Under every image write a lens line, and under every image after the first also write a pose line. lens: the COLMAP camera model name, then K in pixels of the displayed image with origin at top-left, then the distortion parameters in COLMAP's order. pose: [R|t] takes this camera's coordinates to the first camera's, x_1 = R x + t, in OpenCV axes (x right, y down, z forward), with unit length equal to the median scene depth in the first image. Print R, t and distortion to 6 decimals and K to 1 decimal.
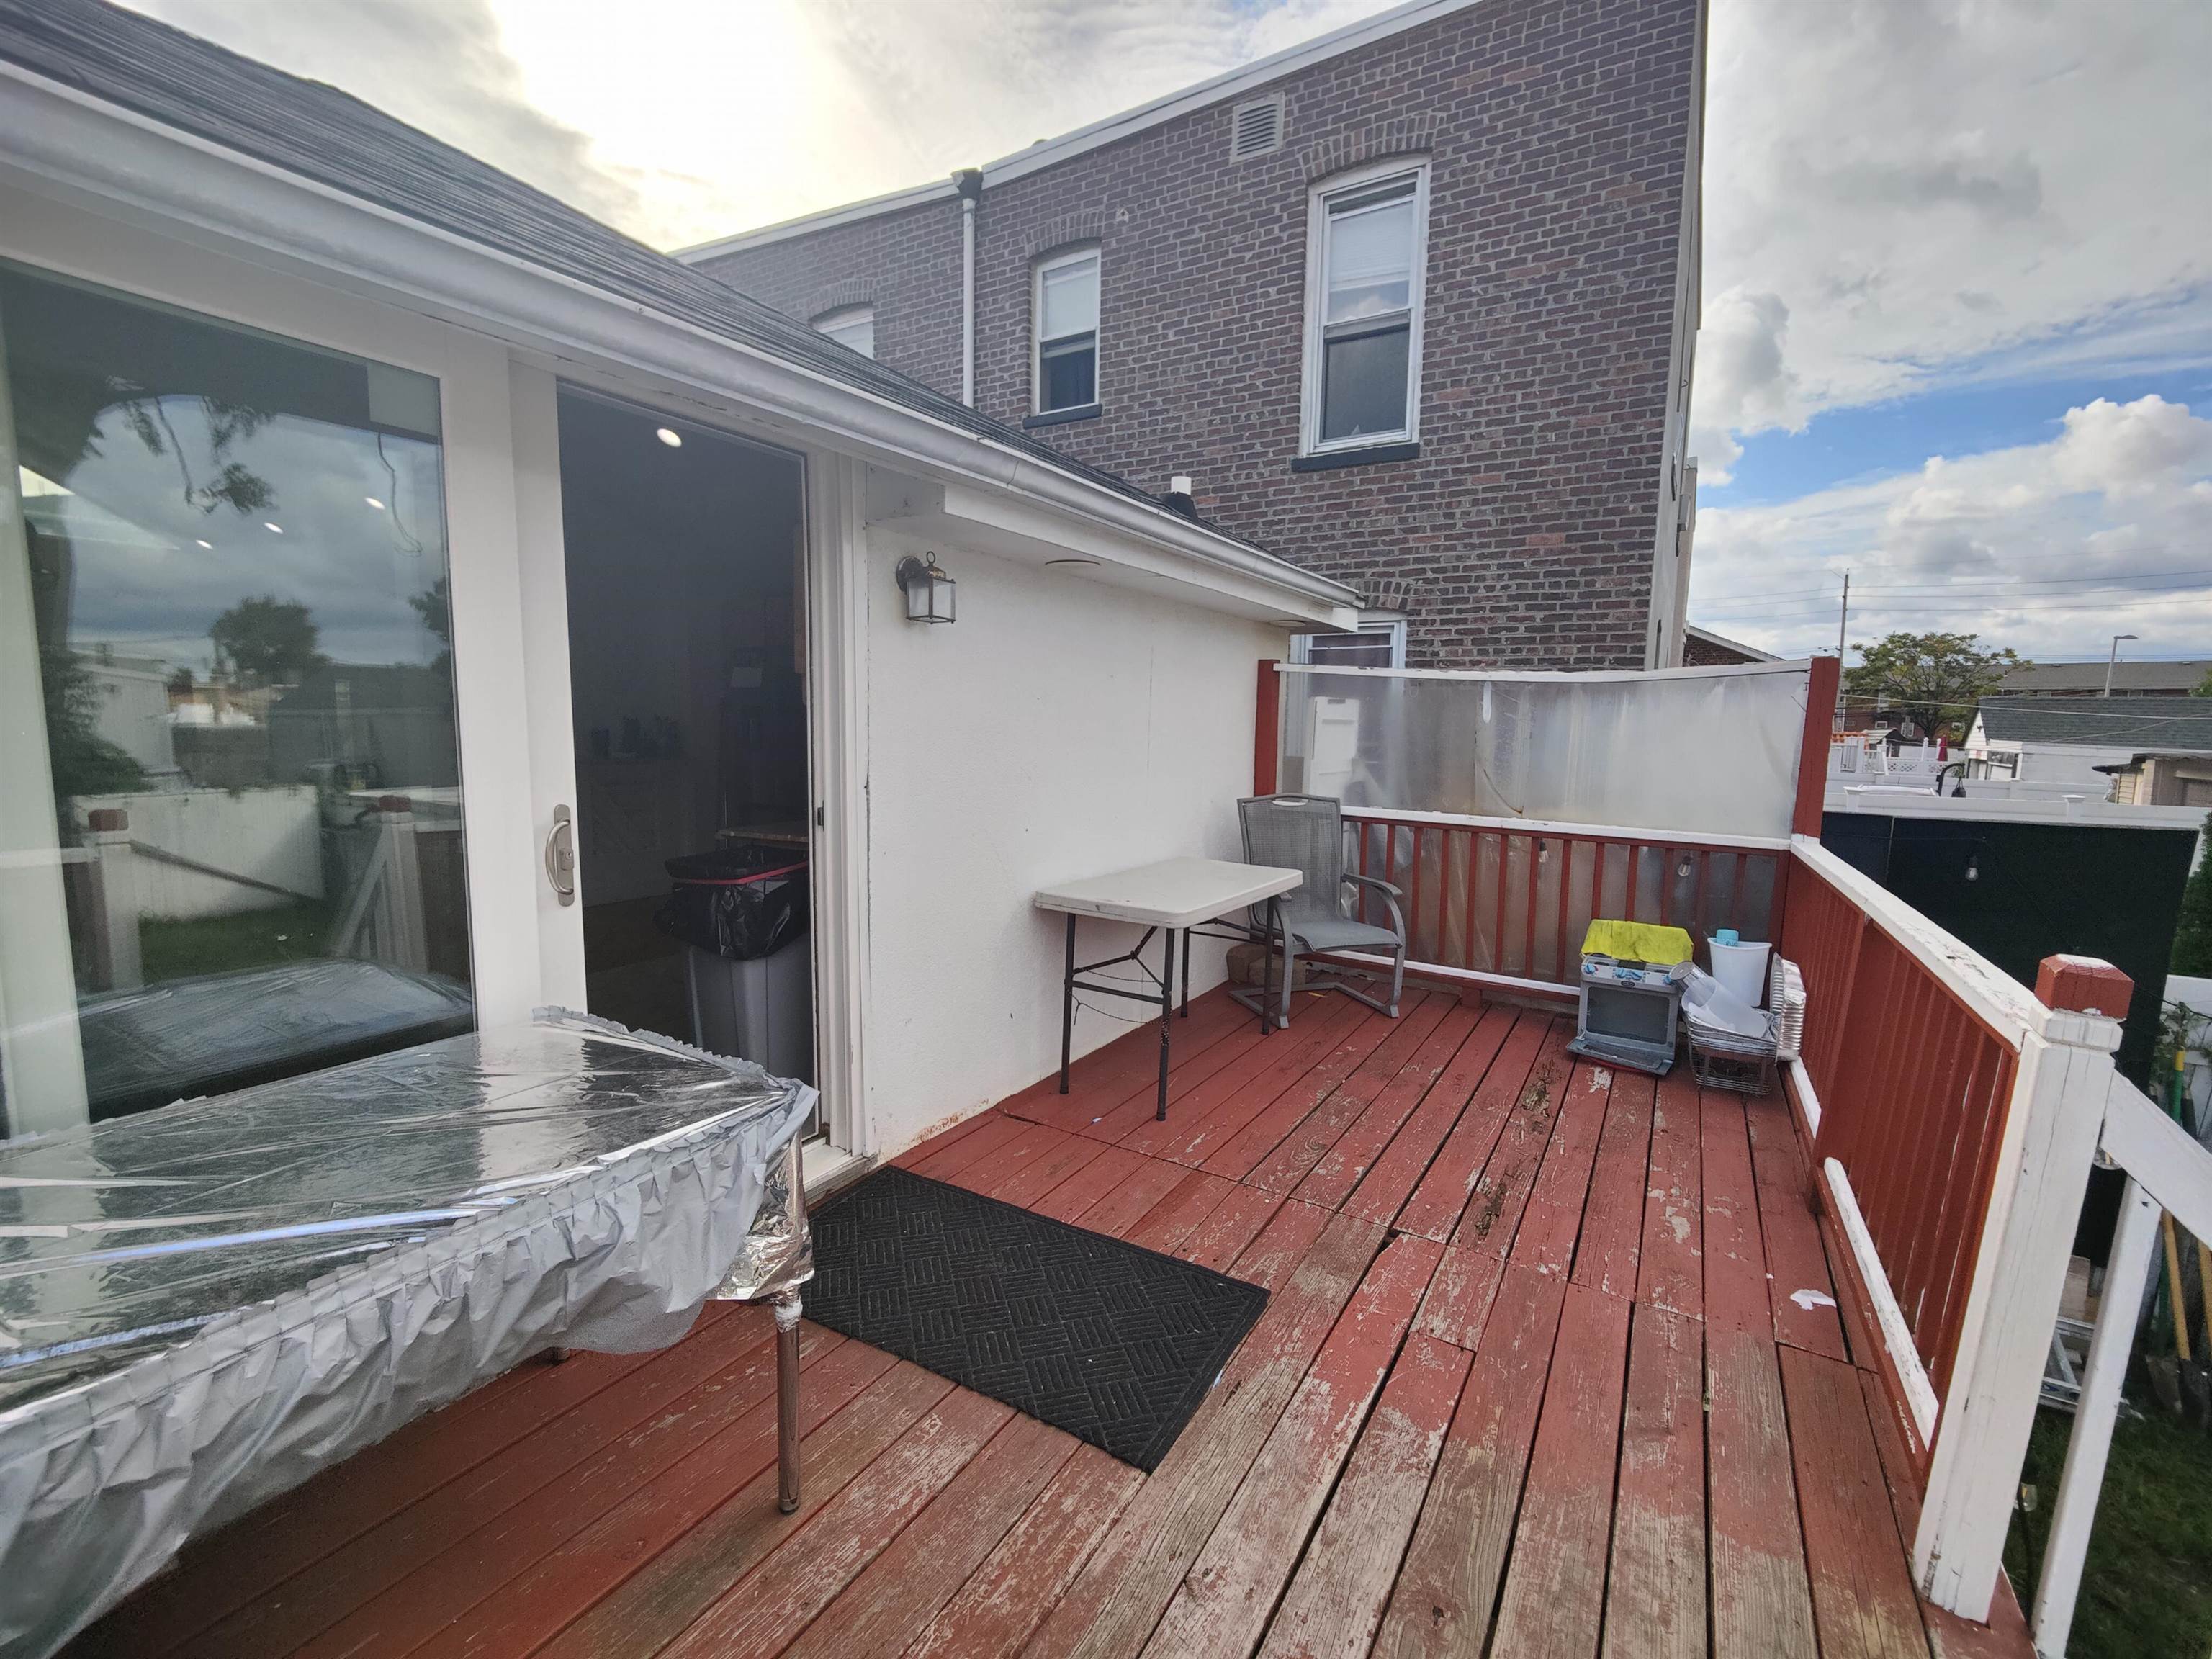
lens RADIAL K [[950.3, 0, 1102.9], [0, 950.3, 828.7], [0, 0, 1]] dist [-0.003834, -0.000326]
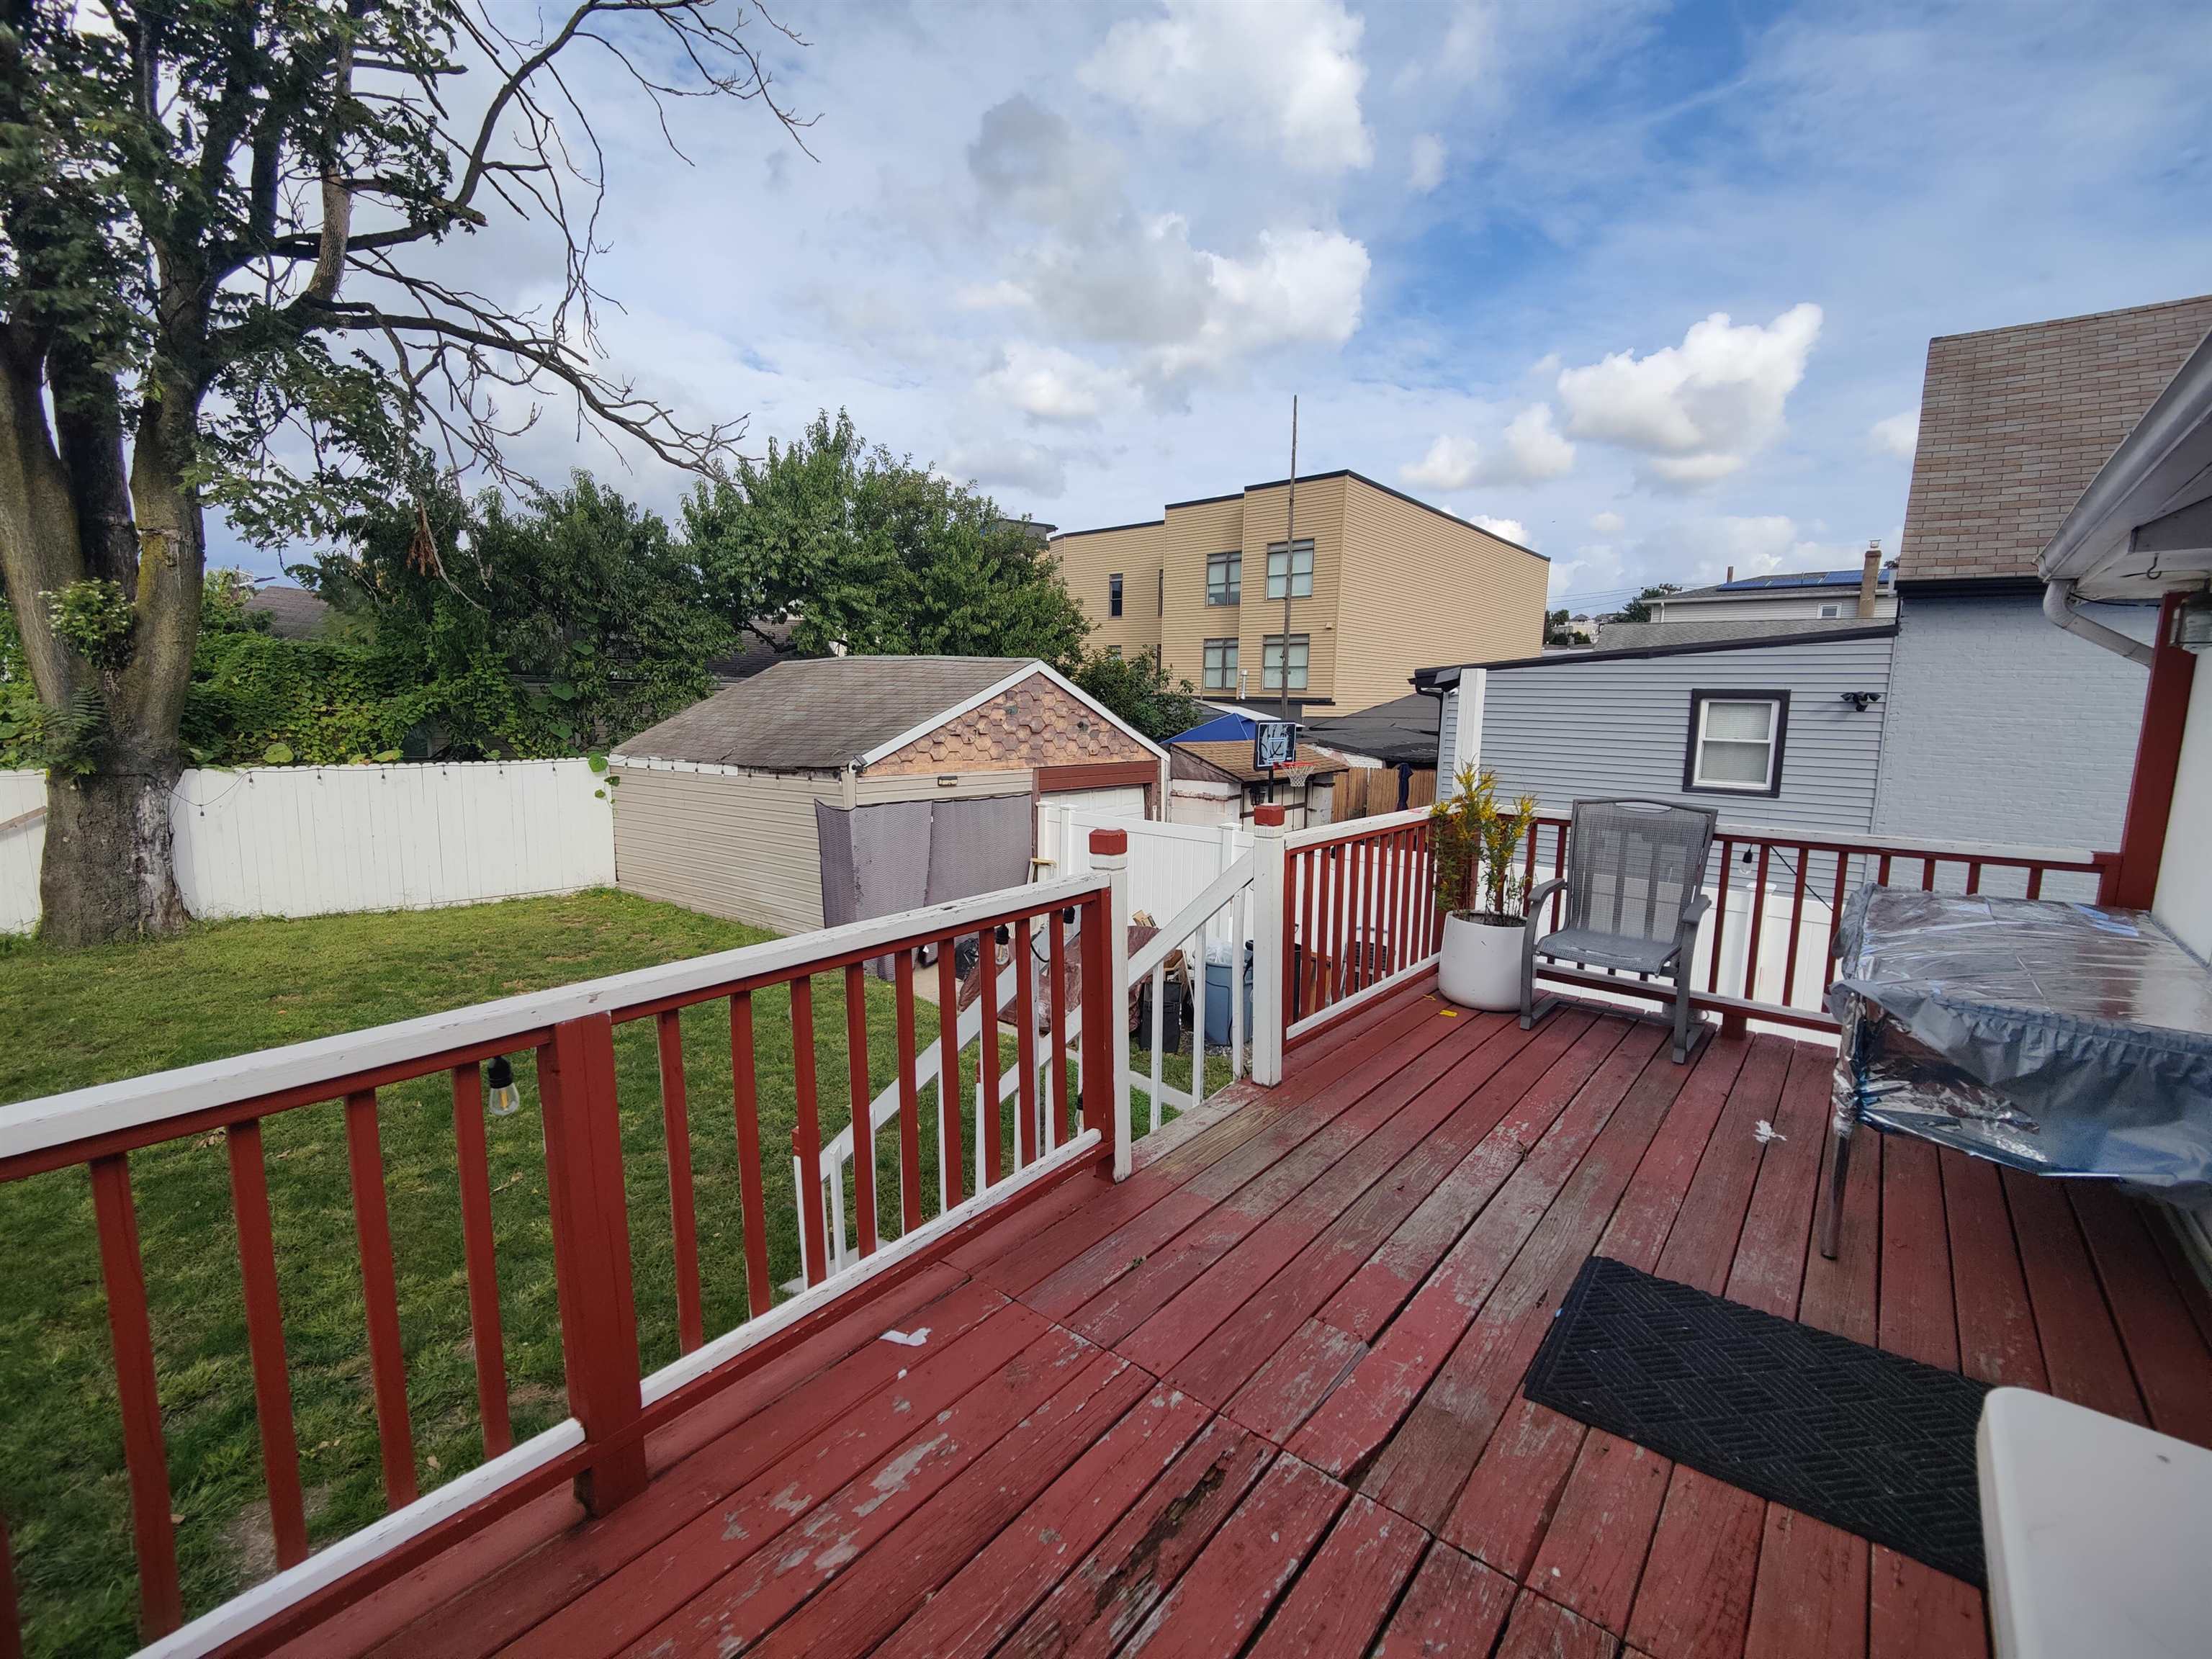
lens RADIAL K [[950.3, 0, 1111.4], [0, 950.3, 839.3], [0, 0, 1]] dist [-0.003834, -0.000326]
pose [[-0.990016, -0.059451, 0.127807, 0.478034], [-0.023393, 0.963430, 0.266938, -0.225419], [-0.139003, 0.261283, -0.955201, 1.783321]]
